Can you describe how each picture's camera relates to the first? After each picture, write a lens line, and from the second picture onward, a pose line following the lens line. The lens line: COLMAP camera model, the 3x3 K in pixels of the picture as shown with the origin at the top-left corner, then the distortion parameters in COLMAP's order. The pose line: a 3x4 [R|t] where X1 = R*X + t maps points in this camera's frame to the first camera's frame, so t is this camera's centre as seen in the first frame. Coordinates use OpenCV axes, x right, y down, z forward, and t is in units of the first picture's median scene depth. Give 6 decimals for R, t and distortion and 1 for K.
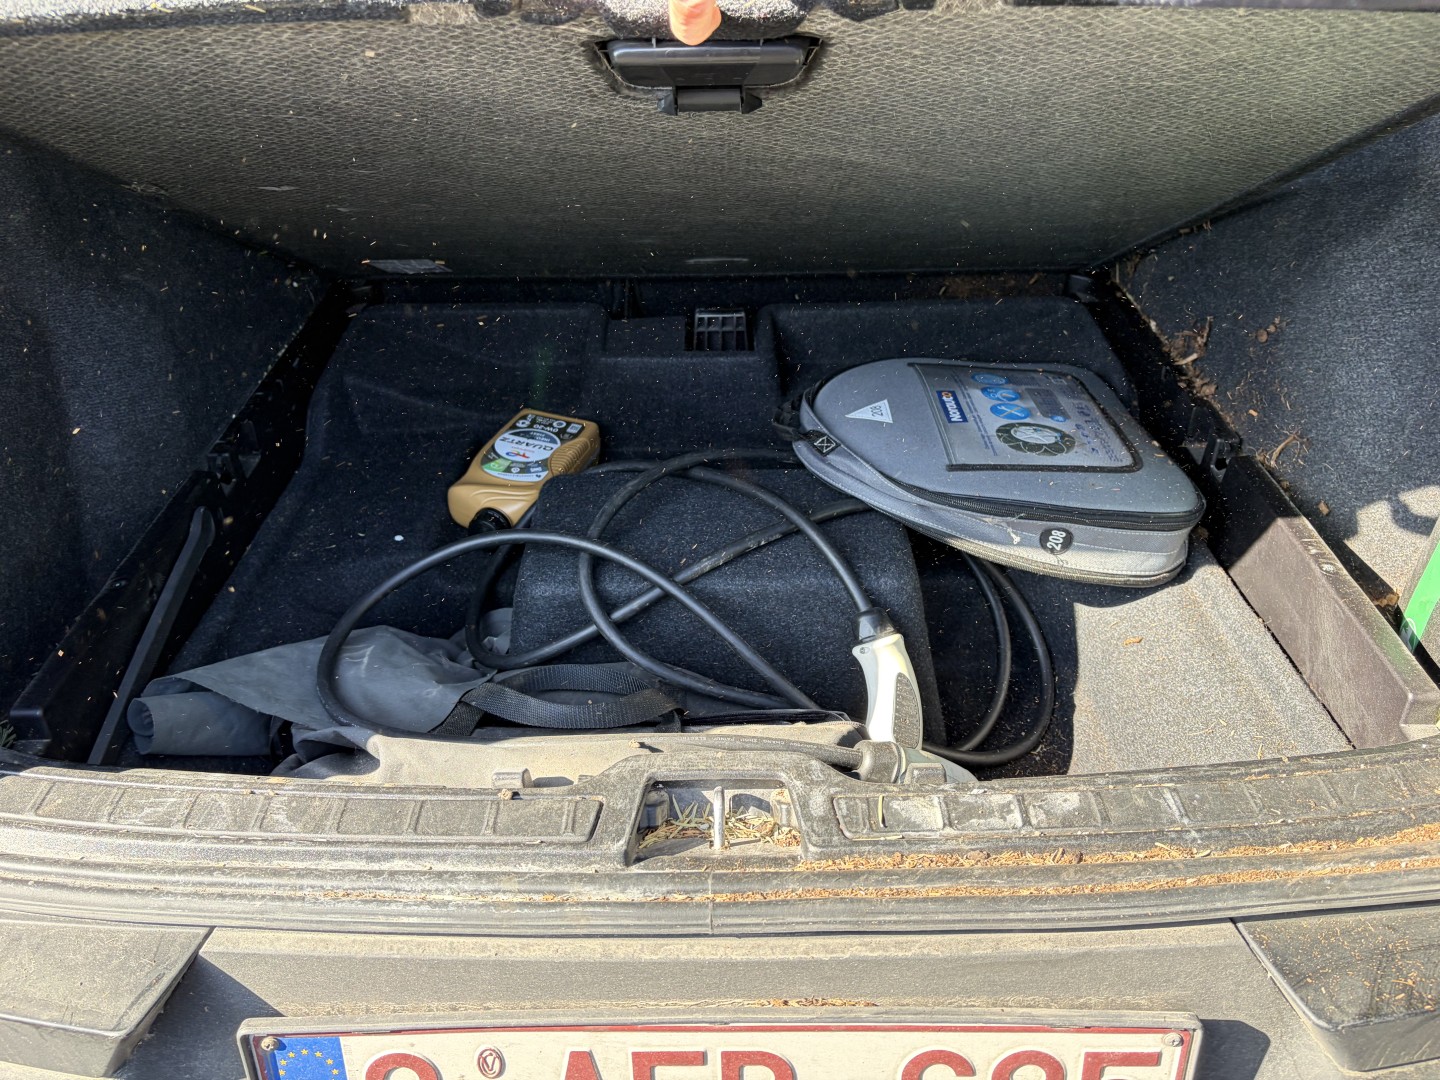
lens RADIAL K [[1107.8, 0, 716.3], [0, 1107.8, 539.5], [0, 0, 1]] dist [0.076421, -0.101738]
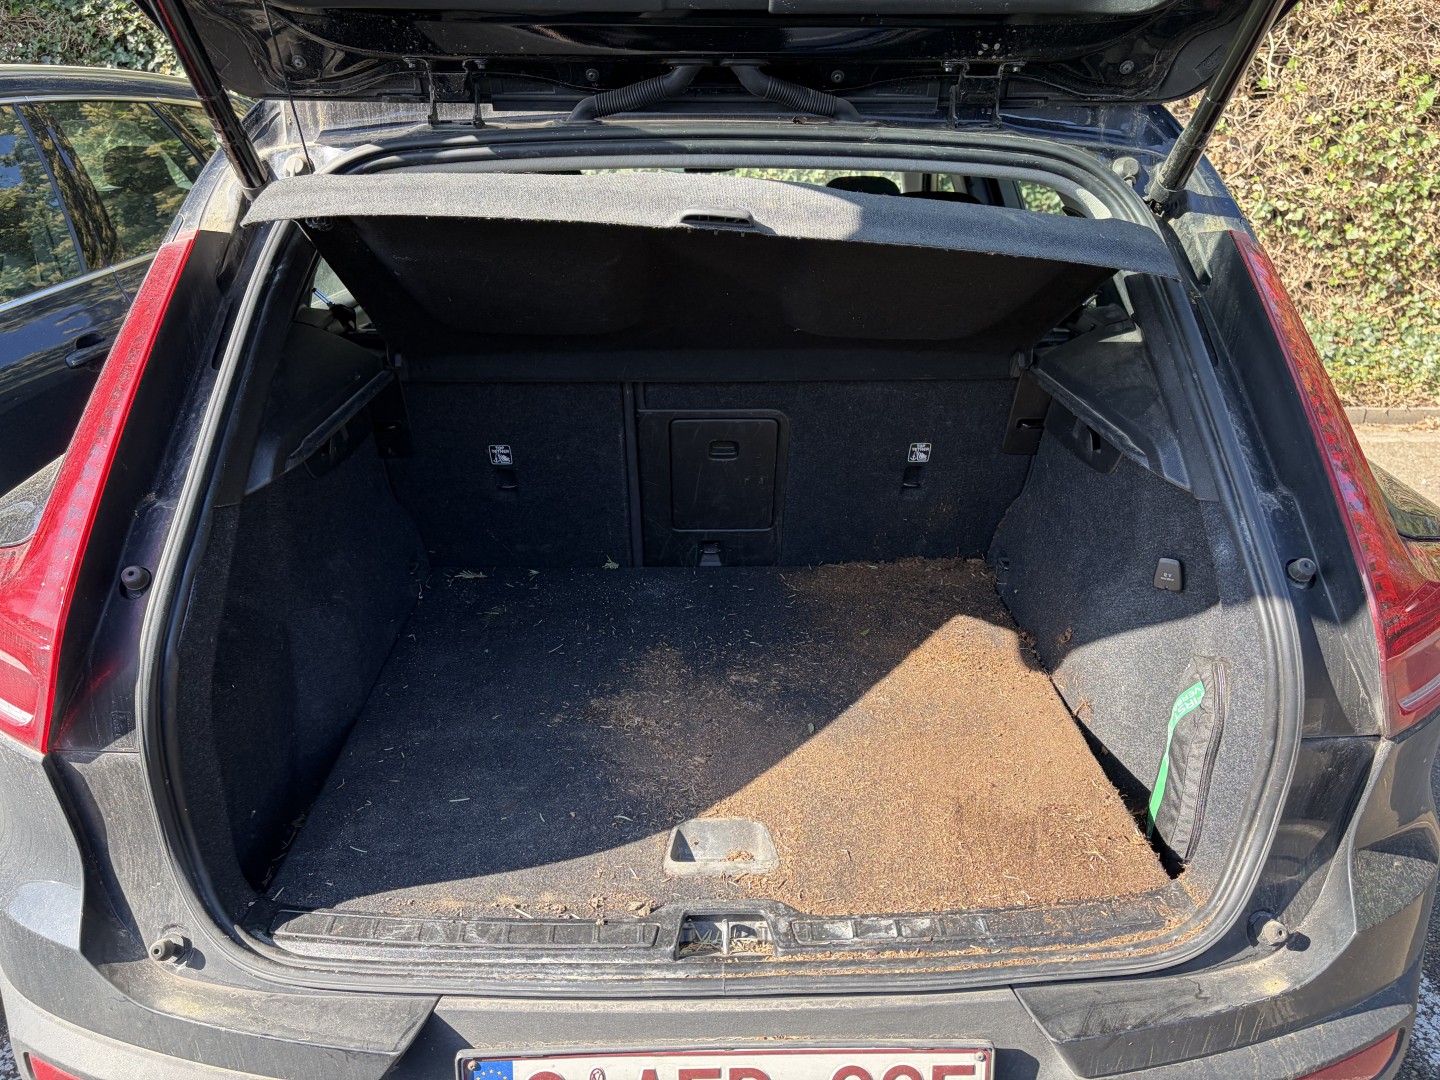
lens RADIAL K [[1107.8, 0, 716.3], [0, 1107.8, 539.5], [0, 0, 1]] dist [0.076421, -0.101738]
pose [[0.999446, 0.008453, 0.032185, -0.078728], [-0.001811, 0.979581, -0.201040, -0.004739], [-0.033228, 0.200871, 0.979054, -0.881431]]
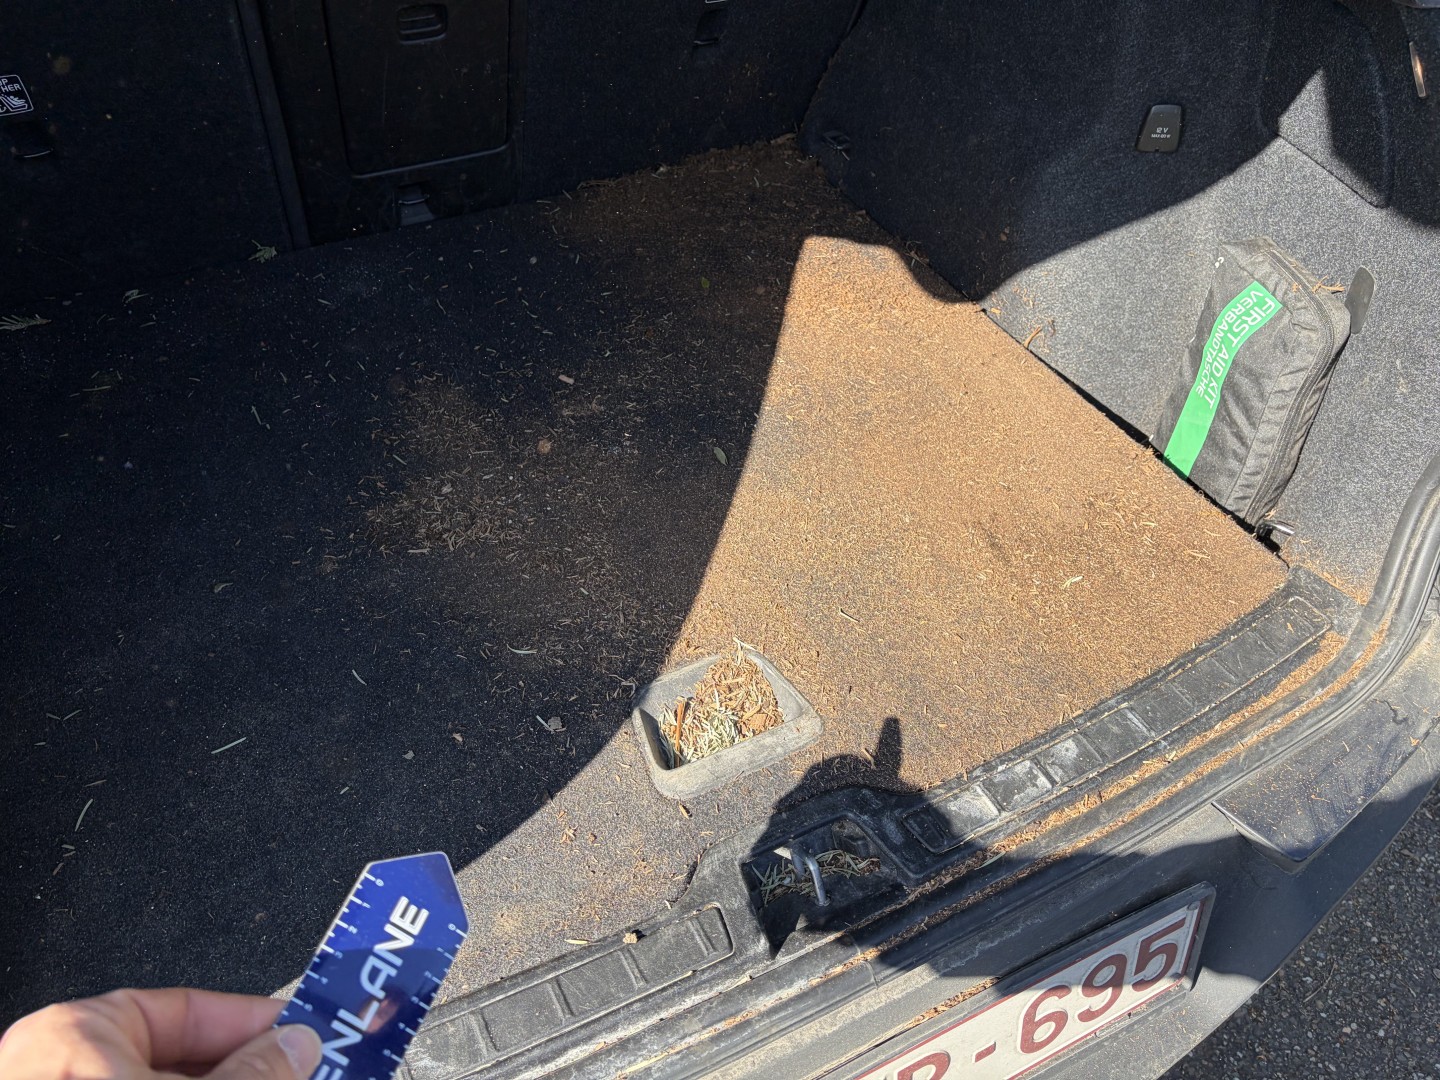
lens RADIAL K [[1107.8, 0, 716.3], [0, 1107.8, 539.5], [0, 0, 1]] dist [0.076421, -0.101738]
pose [[0.890696, -0.291076, 0.349193, -0.392205], [0.225319, 0.949811, 0.217004, -0.340294], [-0.394832, -0.114605, 0.911577, 0.087805]]
